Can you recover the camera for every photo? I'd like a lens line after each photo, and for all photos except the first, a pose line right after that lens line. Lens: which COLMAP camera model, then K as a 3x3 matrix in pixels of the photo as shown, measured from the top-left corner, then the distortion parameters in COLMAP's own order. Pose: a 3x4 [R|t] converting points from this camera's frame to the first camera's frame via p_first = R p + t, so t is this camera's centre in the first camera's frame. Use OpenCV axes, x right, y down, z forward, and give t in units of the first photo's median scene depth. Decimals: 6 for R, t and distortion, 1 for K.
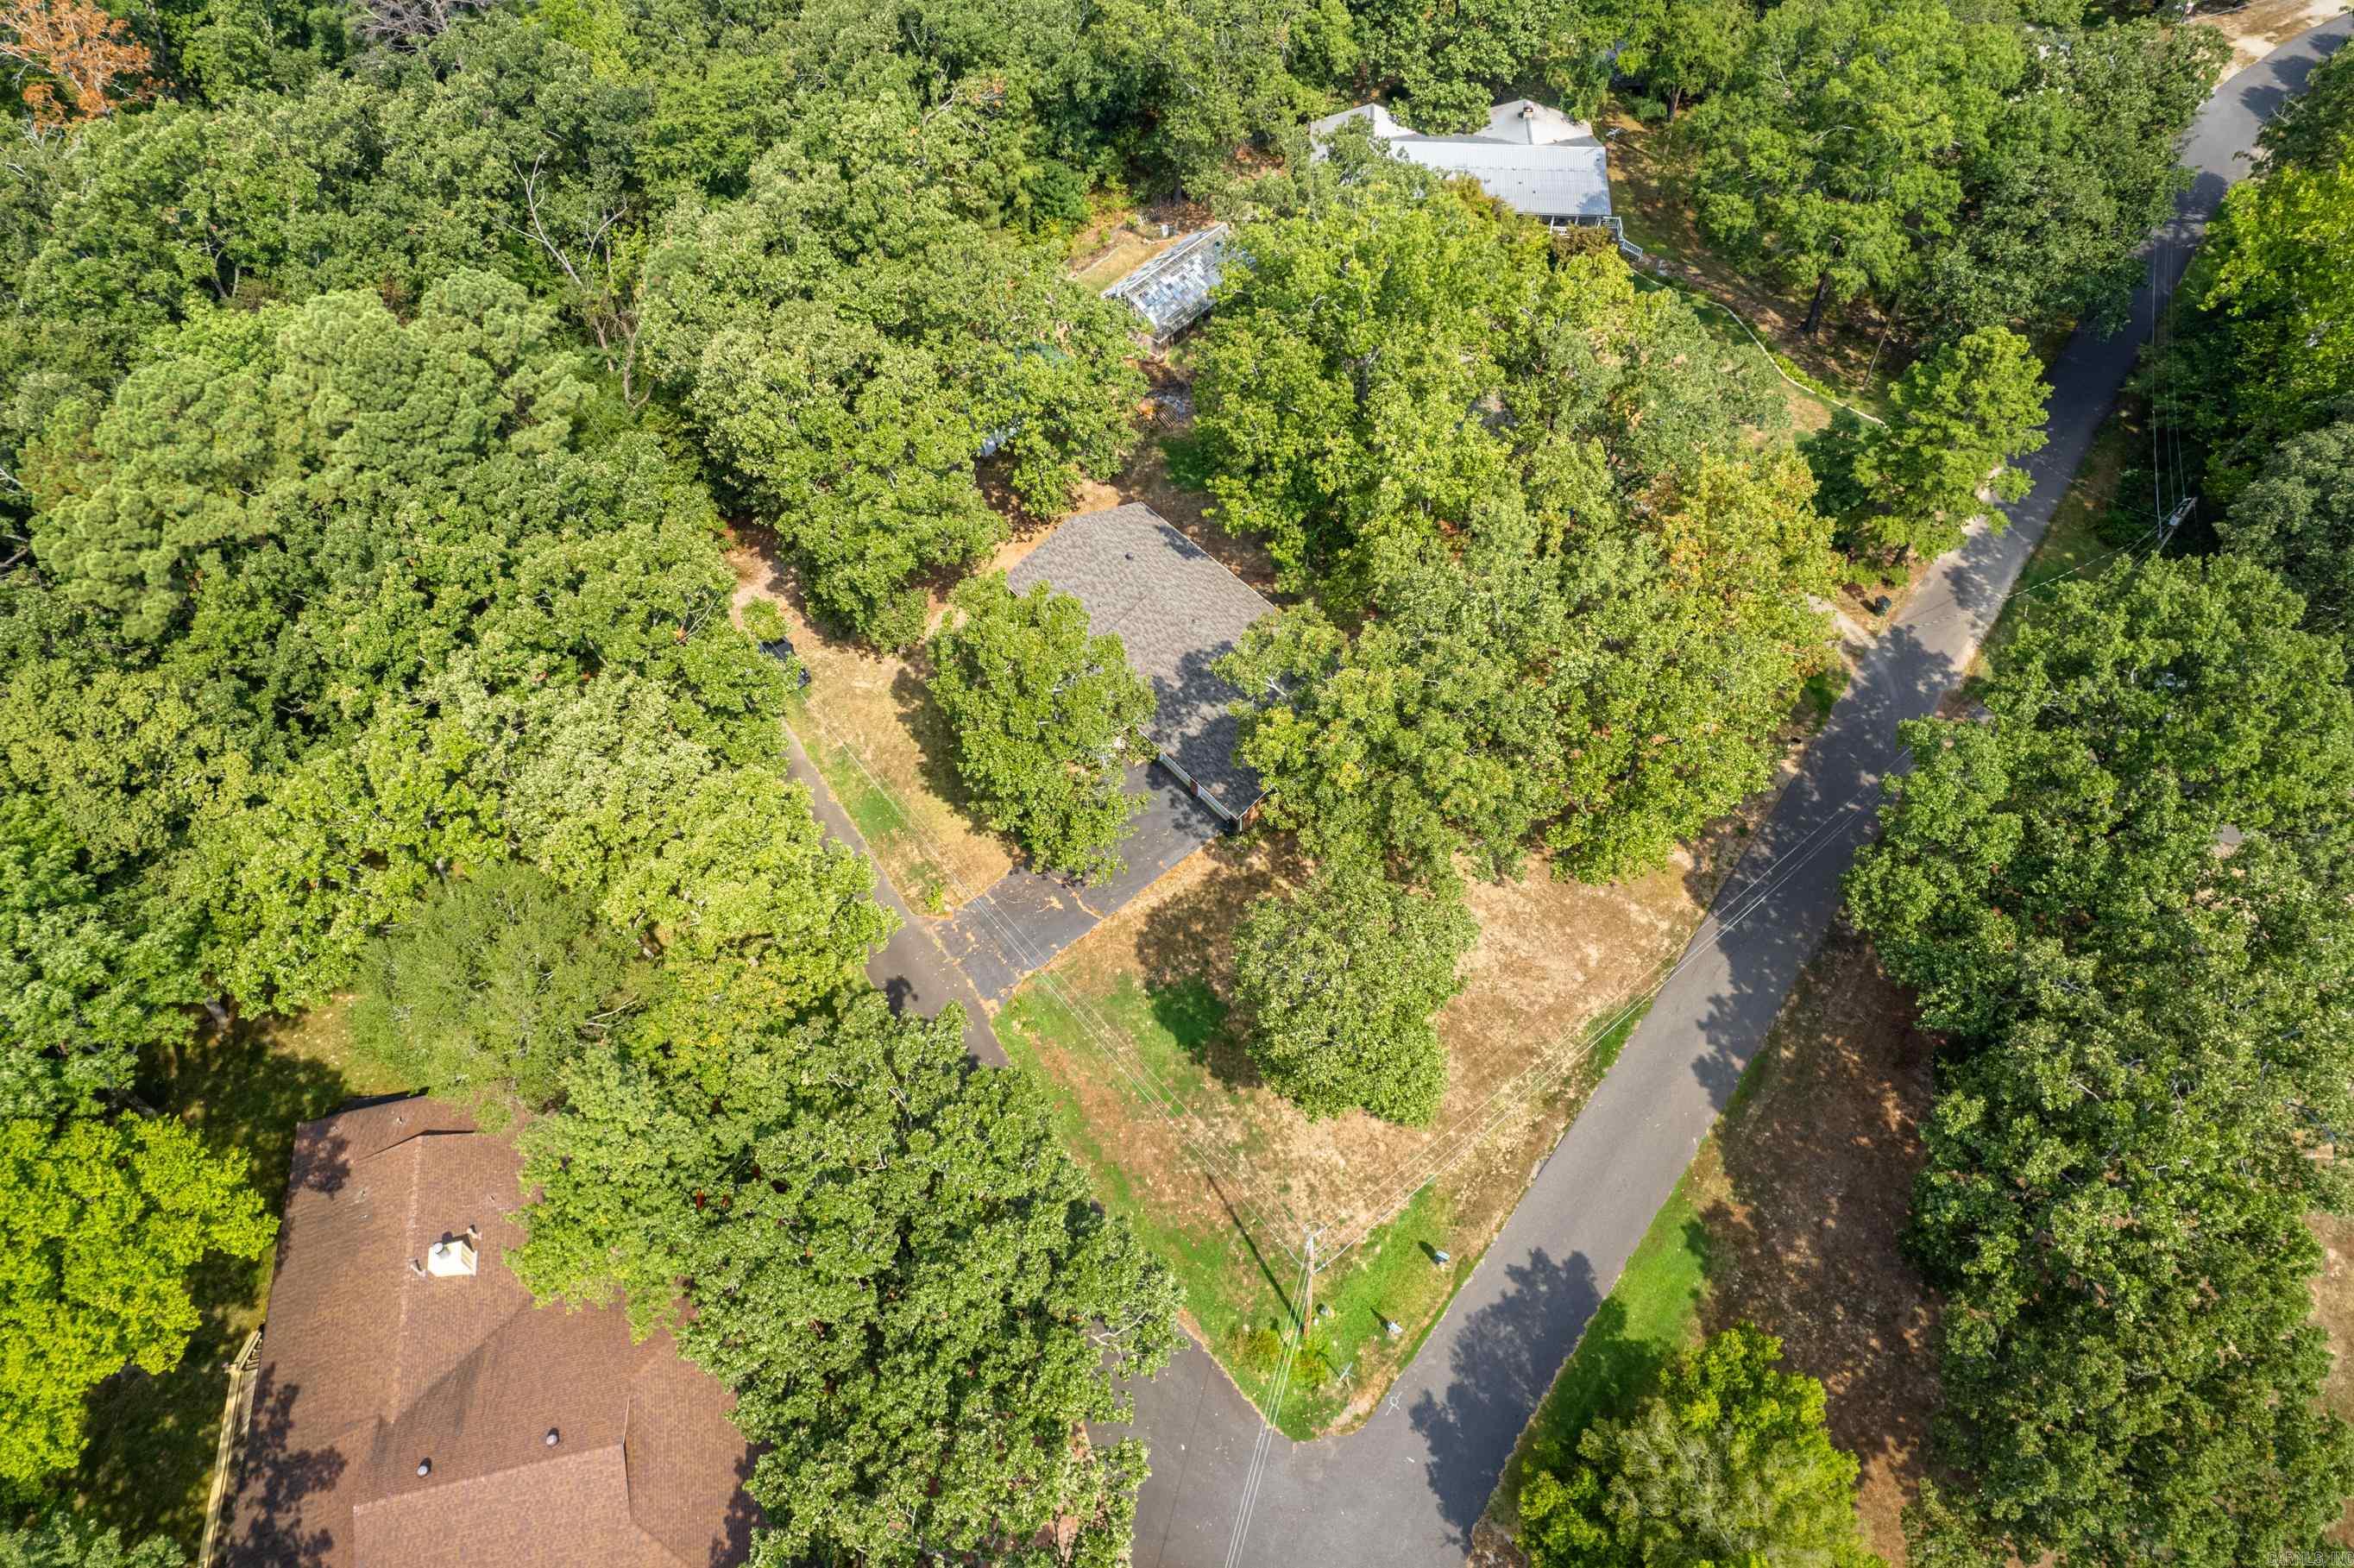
lens RADIAL K [[1506.5, 0, 1176.7], [0, 1506.5, 722.2], [0, 0, 1]] dist [-0.080599, 0.099438]
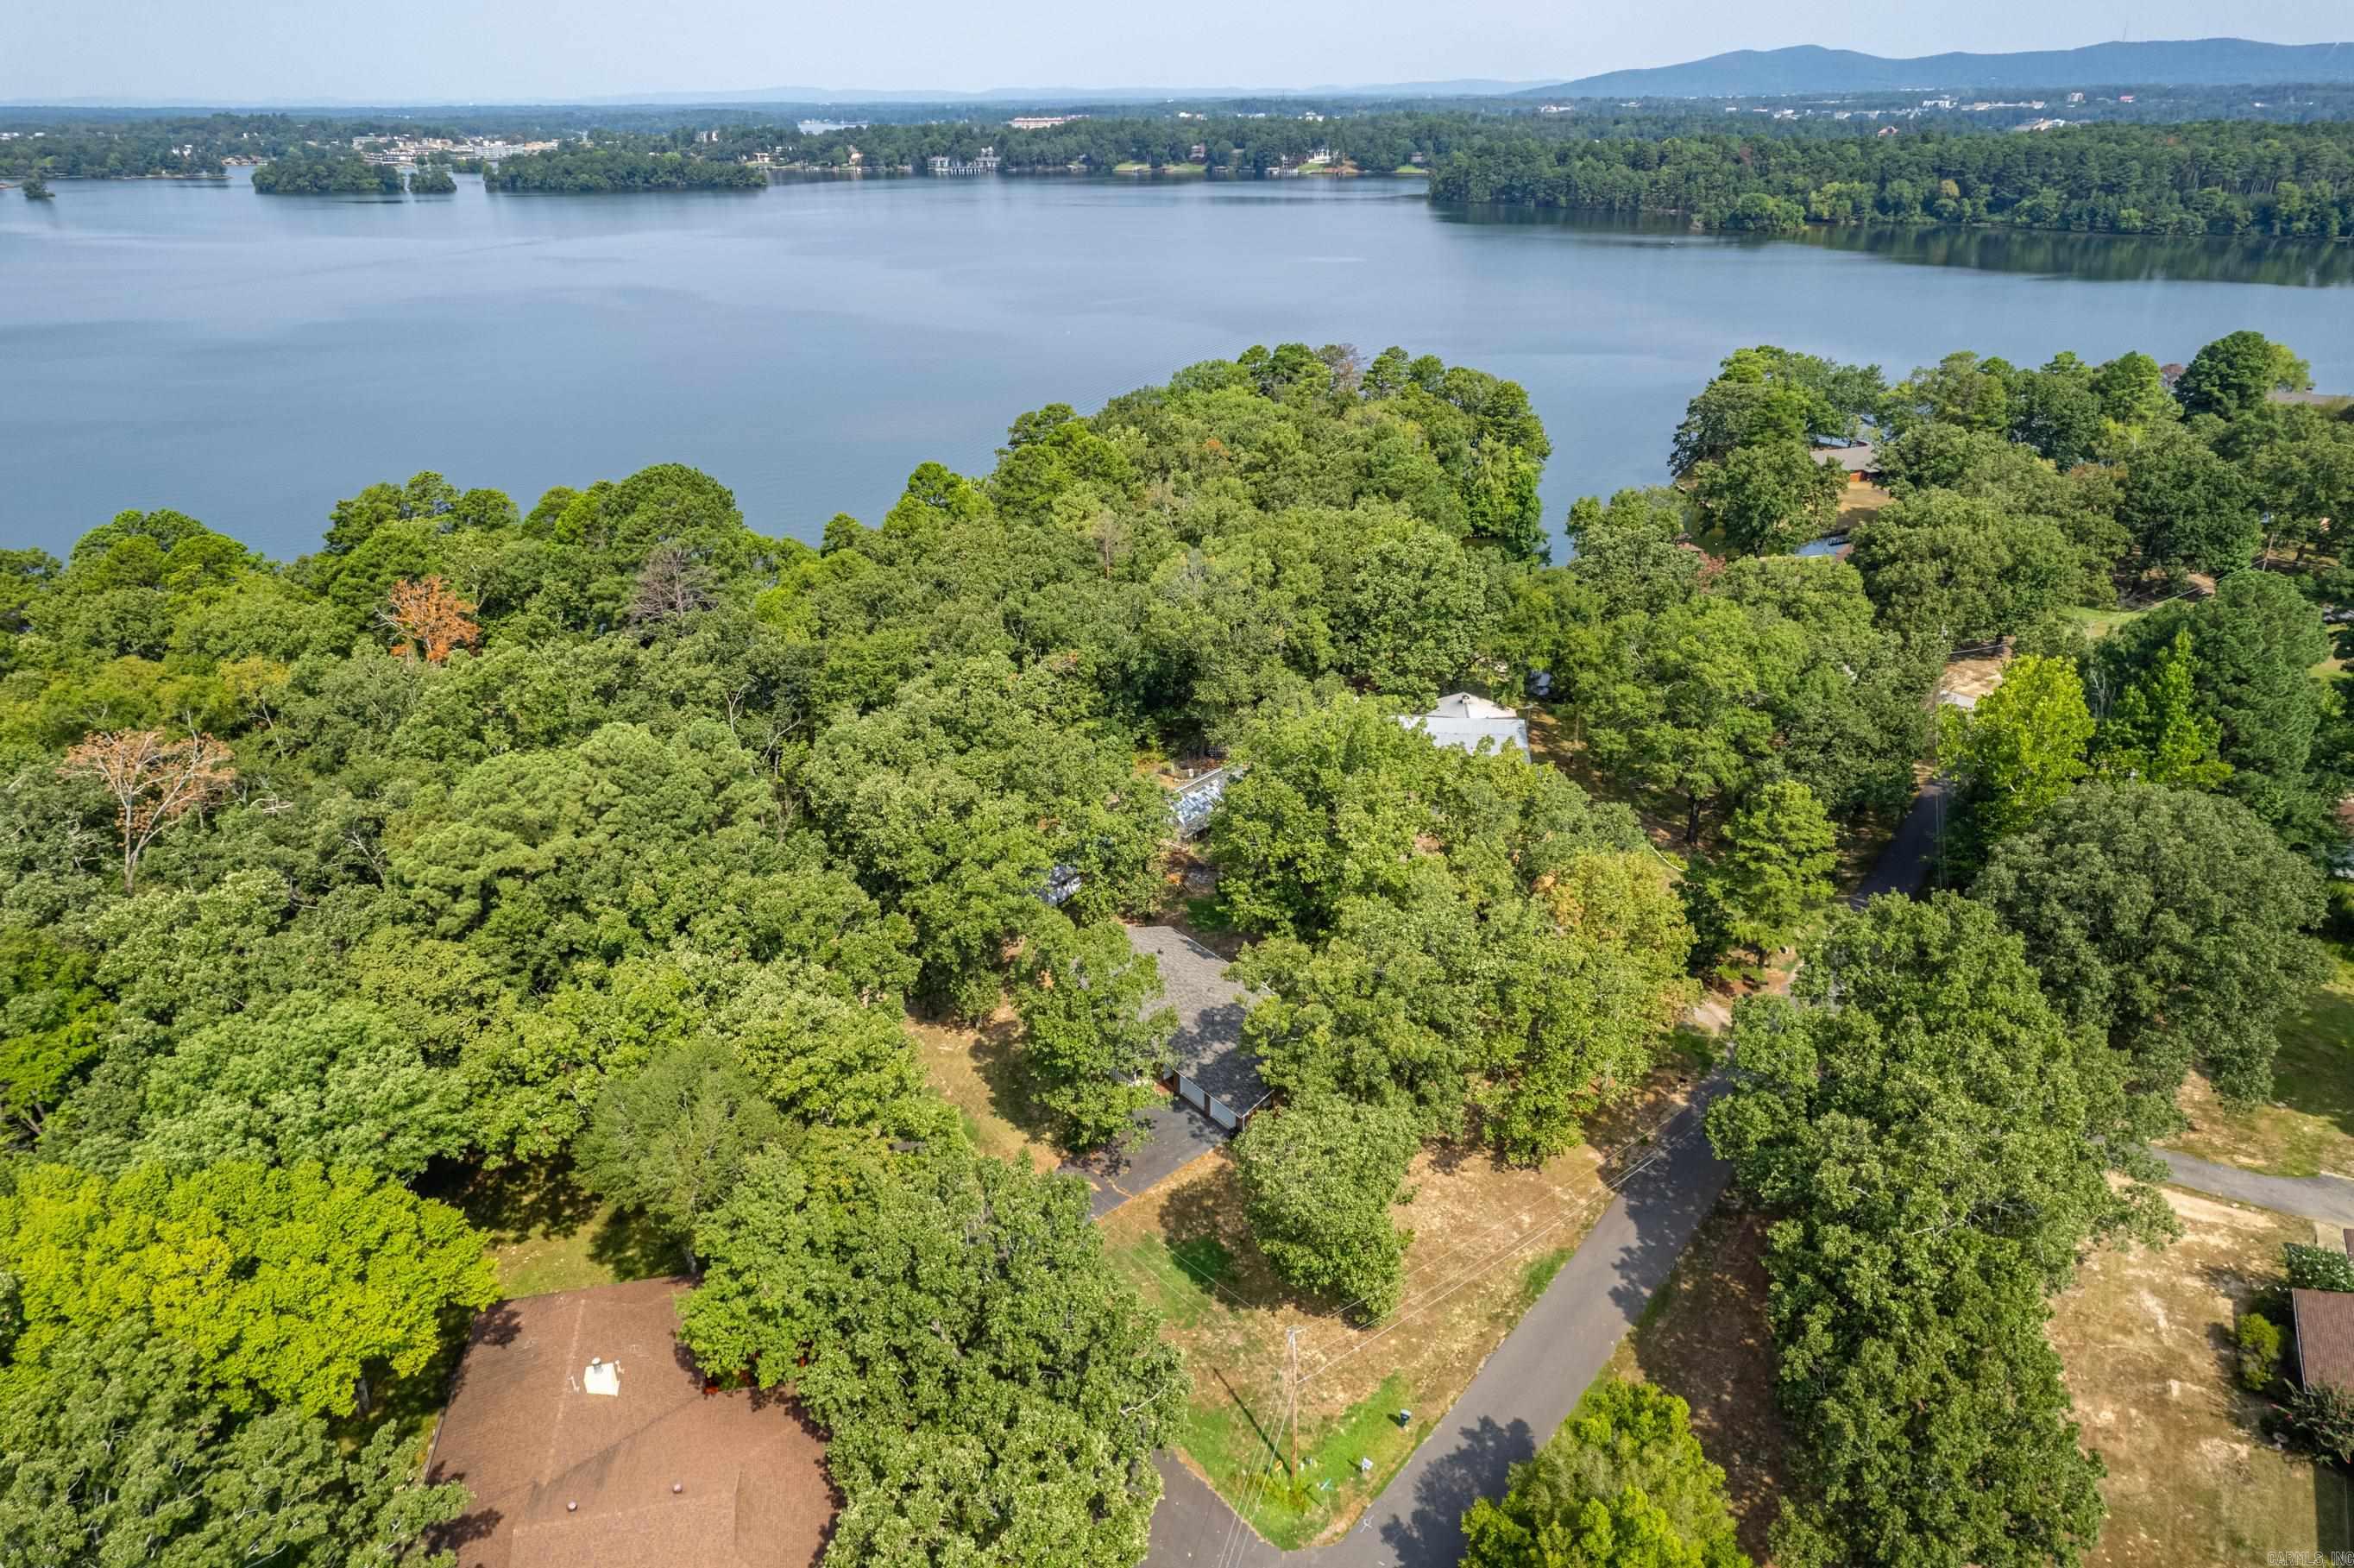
lens RADIAL K [[1506.5, 0, 1176.7], [0, 1506.5, 722.2], [0, 0, 1]] dist [-0.080599, 0.099438]
pose [[0.999699, 0.016974, -0.017728, 0.002803], [-0.023214, 0.888404, -0.458475, 0.343424], [0.007967, 0.458749, 0.888530, -0.277812]]
